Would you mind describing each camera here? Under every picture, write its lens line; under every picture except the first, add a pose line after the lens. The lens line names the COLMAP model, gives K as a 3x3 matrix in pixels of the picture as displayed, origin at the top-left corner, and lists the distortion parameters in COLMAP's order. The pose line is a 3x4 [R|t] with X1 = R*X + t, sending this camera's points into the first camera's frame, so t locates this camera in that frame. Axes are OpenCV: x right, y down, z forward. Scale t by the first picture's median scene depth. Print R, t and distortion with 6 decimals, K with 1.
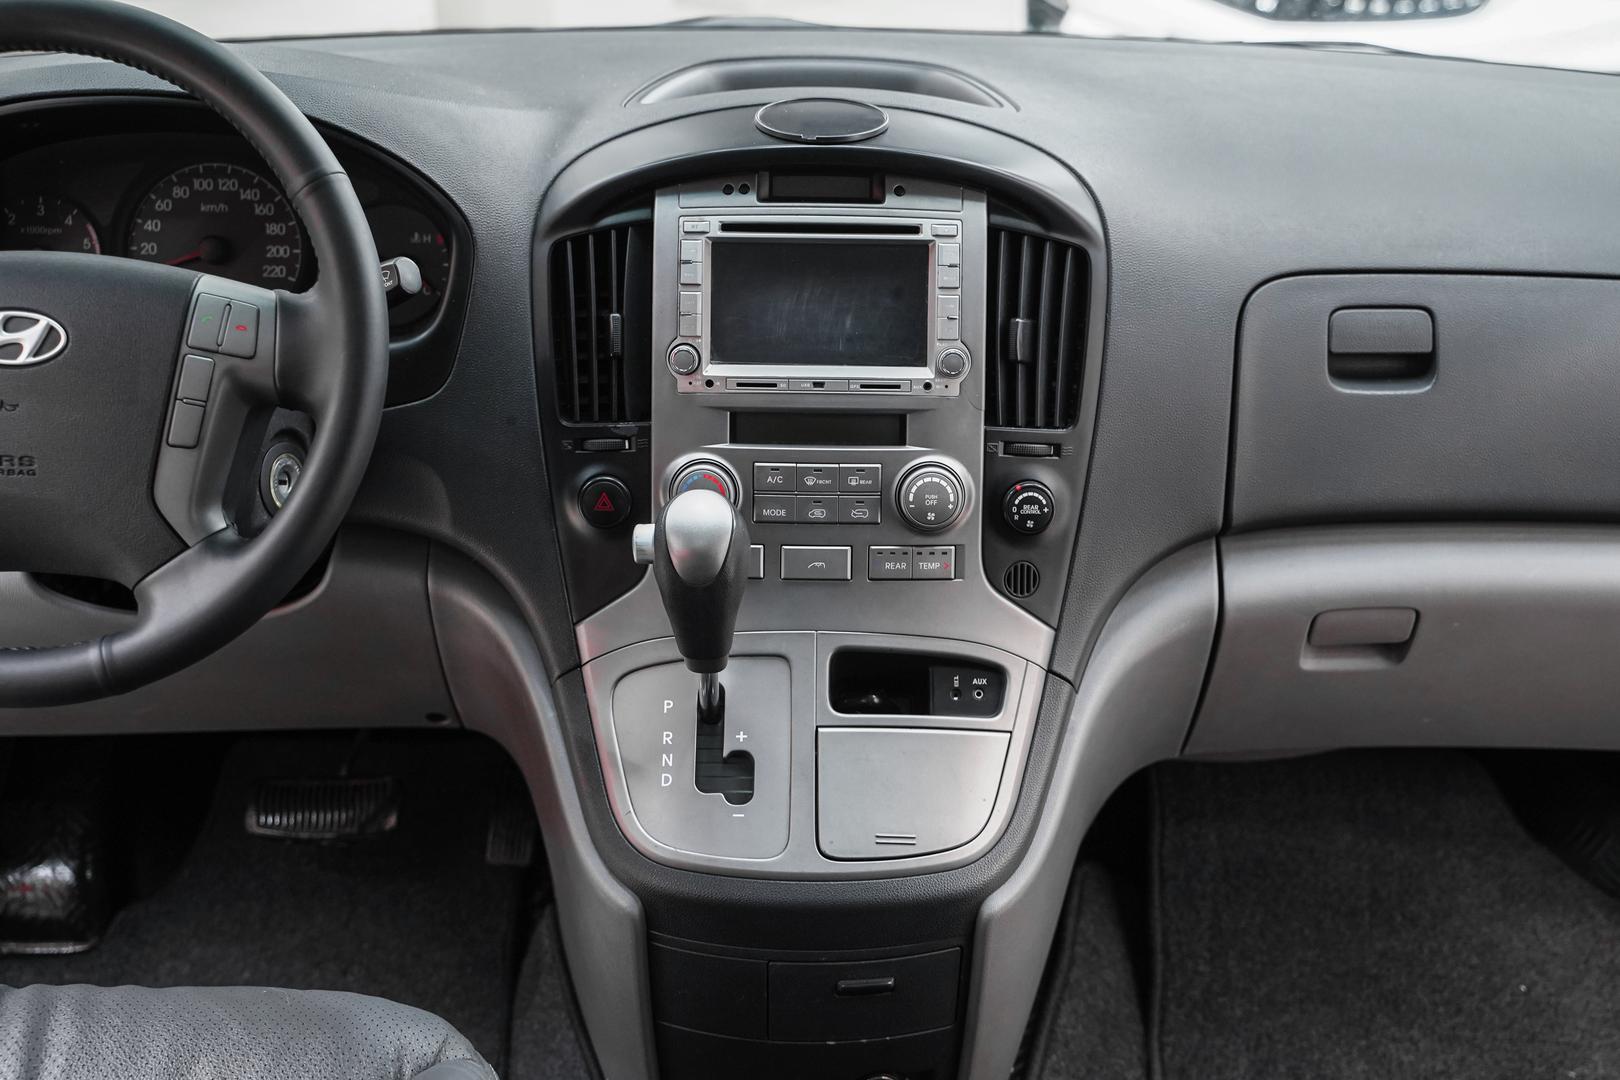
lens RADIAL K [[2041.6, 0, 814.5], [0, 2041.6, 550.7], [0, 0, 1]] dist [-0.009352, 0.000000]
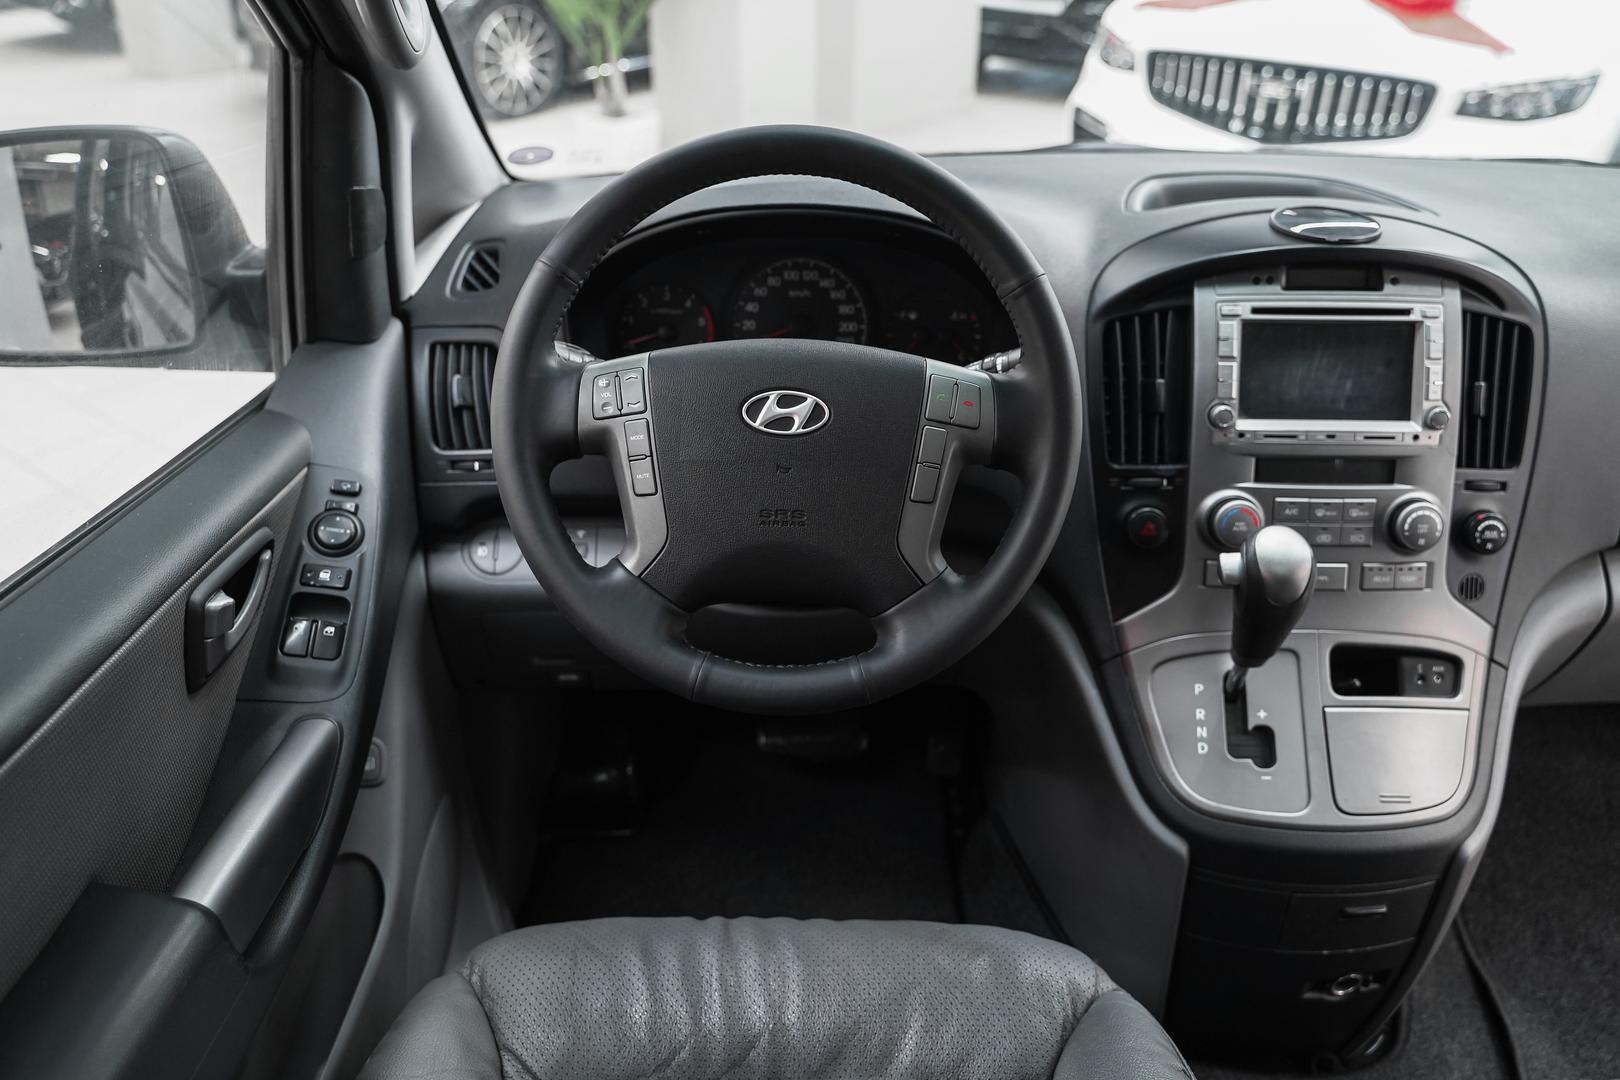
lens RADIAL K [[1304.2, 0, 798.5], [0, 1304.2, 523.8], [0, 0, 1]] dist [-0.008112, 0.005157]
pose [[0.999560, 0.000860, -0.029638, -0.298438], [-0.000041, 0.999618, 0.027628, -0.049178], [0.029651, -0.027615, 0.999179, 0.184726]]
